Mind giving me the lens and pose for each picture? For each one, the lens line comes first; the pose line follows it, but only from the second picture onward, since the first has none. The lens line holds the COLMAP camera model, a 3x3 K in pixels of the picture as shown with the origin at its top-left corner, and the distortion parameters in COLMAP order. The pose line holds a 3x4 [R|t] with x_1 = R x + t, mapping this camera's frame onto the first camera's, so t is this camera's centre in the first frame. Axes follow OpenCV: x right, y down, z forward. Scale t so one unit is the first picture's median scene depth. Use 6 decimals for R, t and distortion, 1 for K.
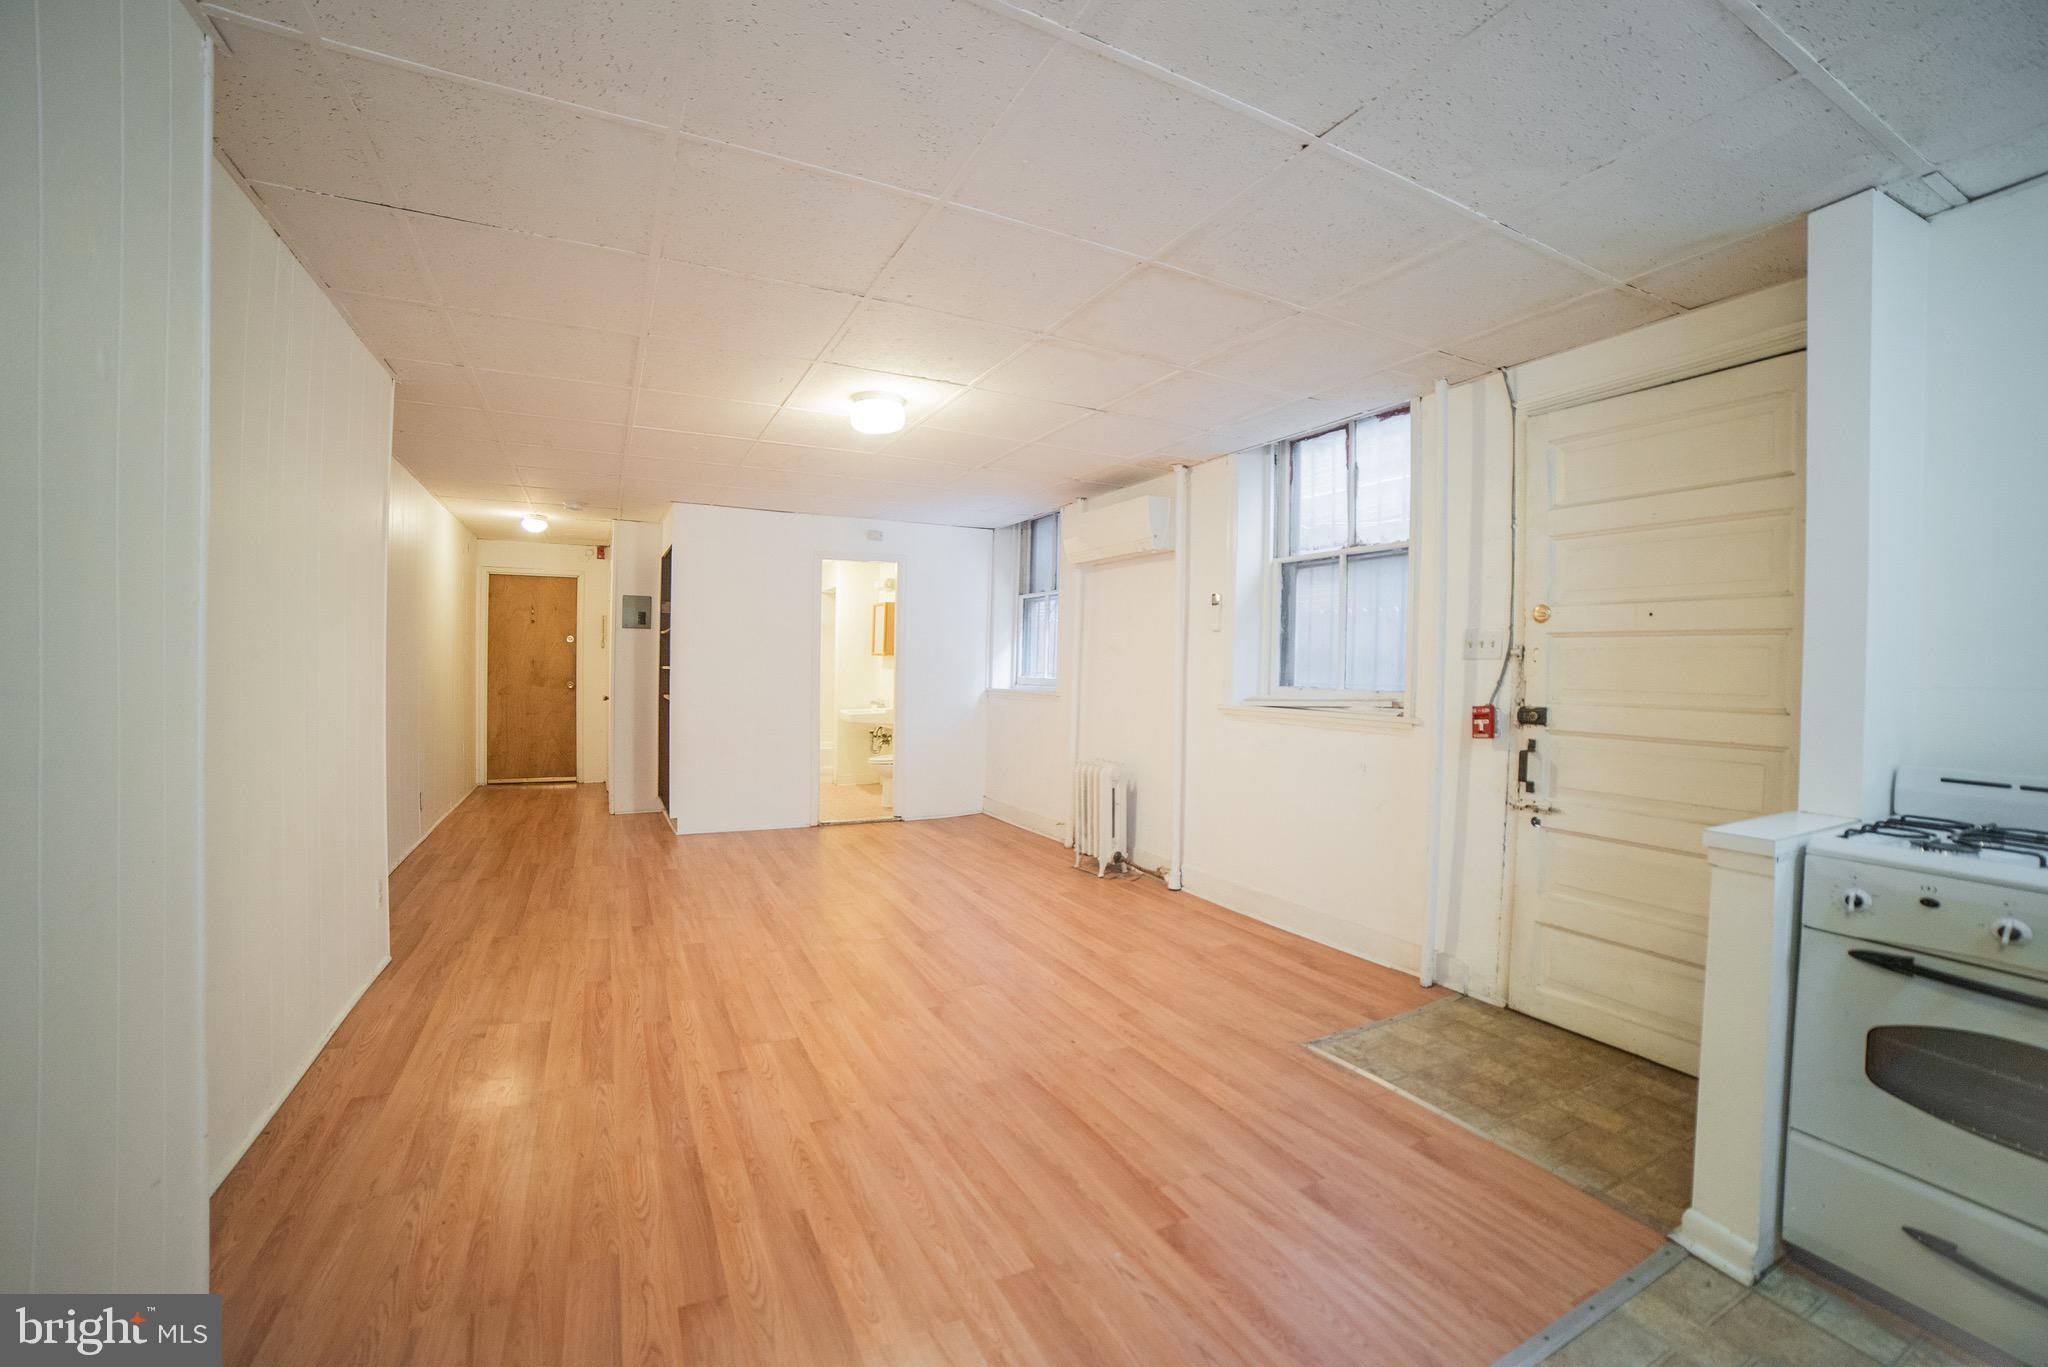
lens RADIAL K [[835.0, 0, 1006.4], [0, 835.0, 675.4], [0, 0, 1]] dist [-0.081210, 0.013489]
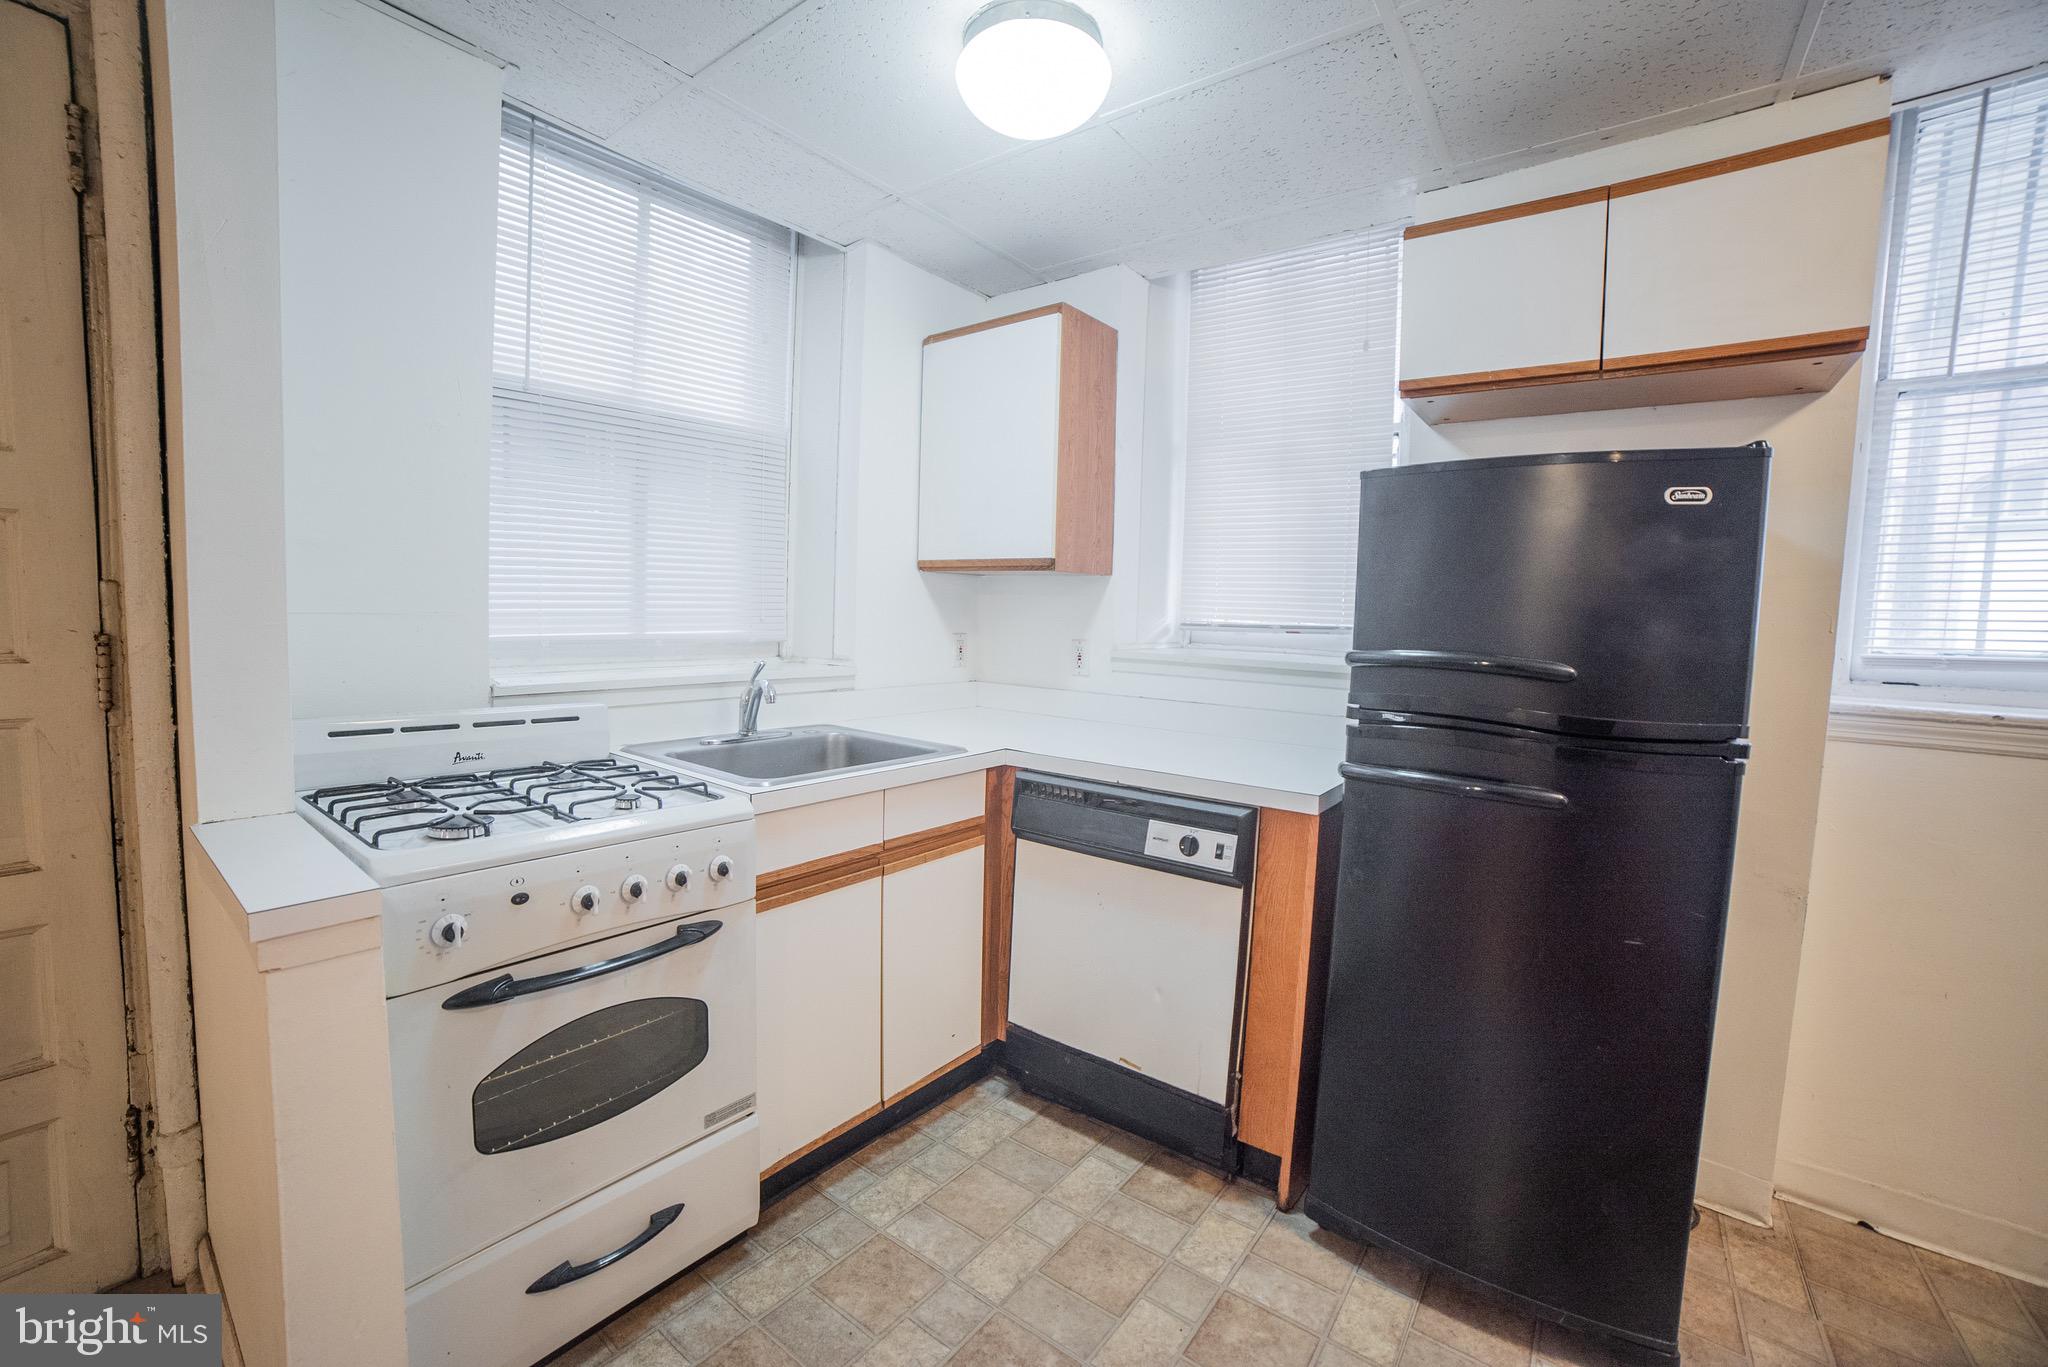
lens RADIAL K [[835.0, 0, 1011.6], [0, 835.0, 684.0], [0, 0, 1]] dist [-0.081210, 0.013489]
pose [[-0.435986, -0.103881, 0.893938, 0.128653], [-0.032789, 0.994490, 0.099574, -0.010891], [-0.899356, 0.014101, -0.436990, 0.431790]]
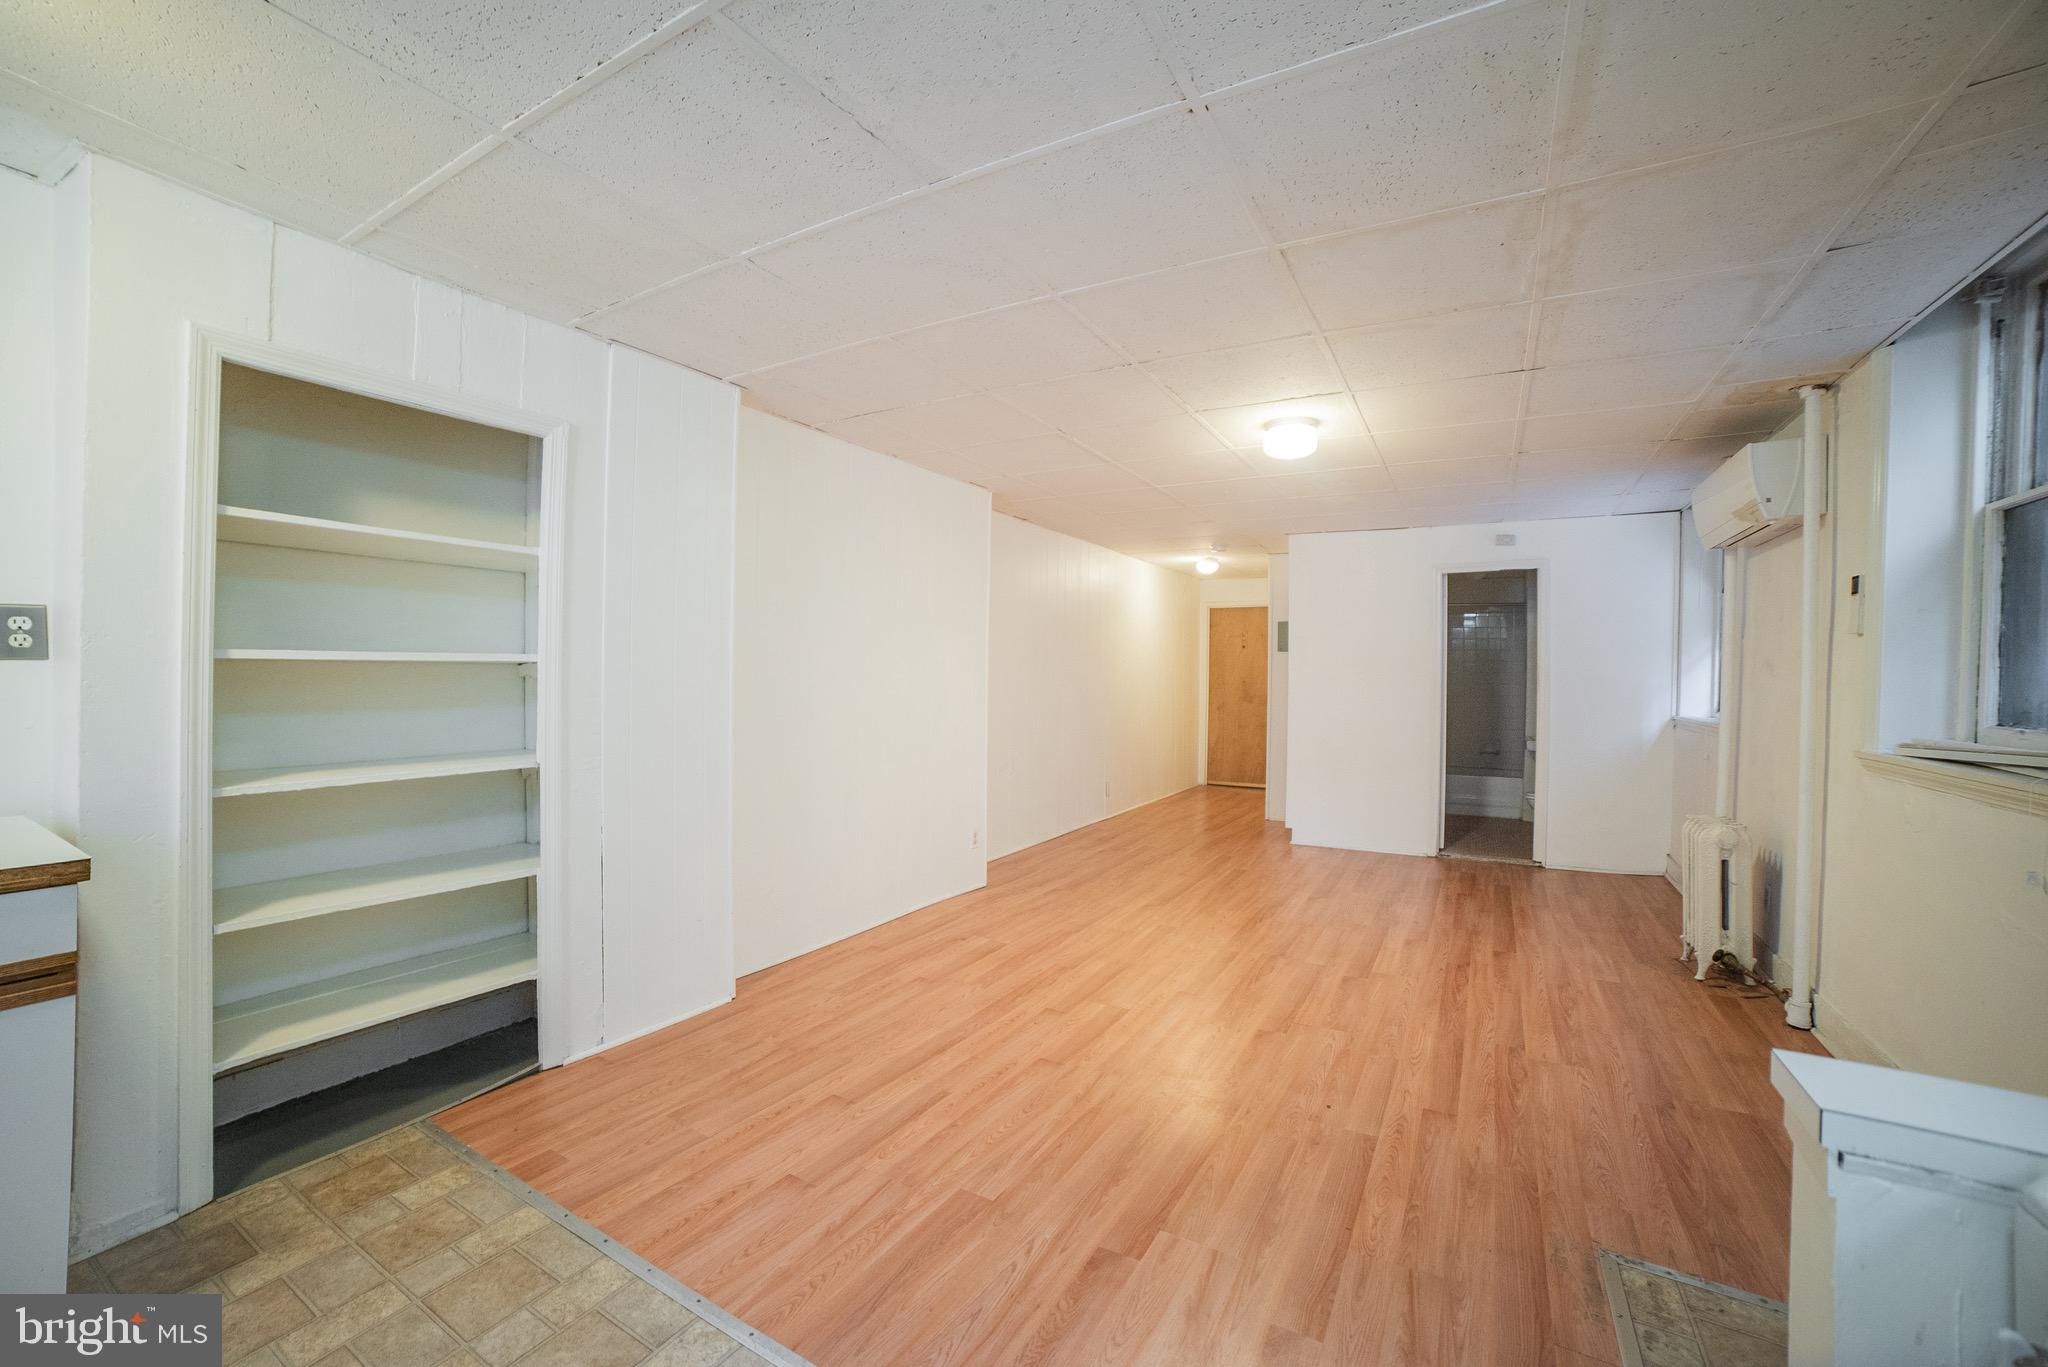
lens RADIAL K [[835.0, 0, 1013.3], [0, 835.0, 680.6], [0, 0, 1]] dist [-0.081210, 0.013489]
pose [[0.553574, -0.002471, -0.832797, 0.567593], [-0.012116, 0.999866, -0.011020, -0.004665], [0.832712, 0.016191, 0.553470, 0.197230]]
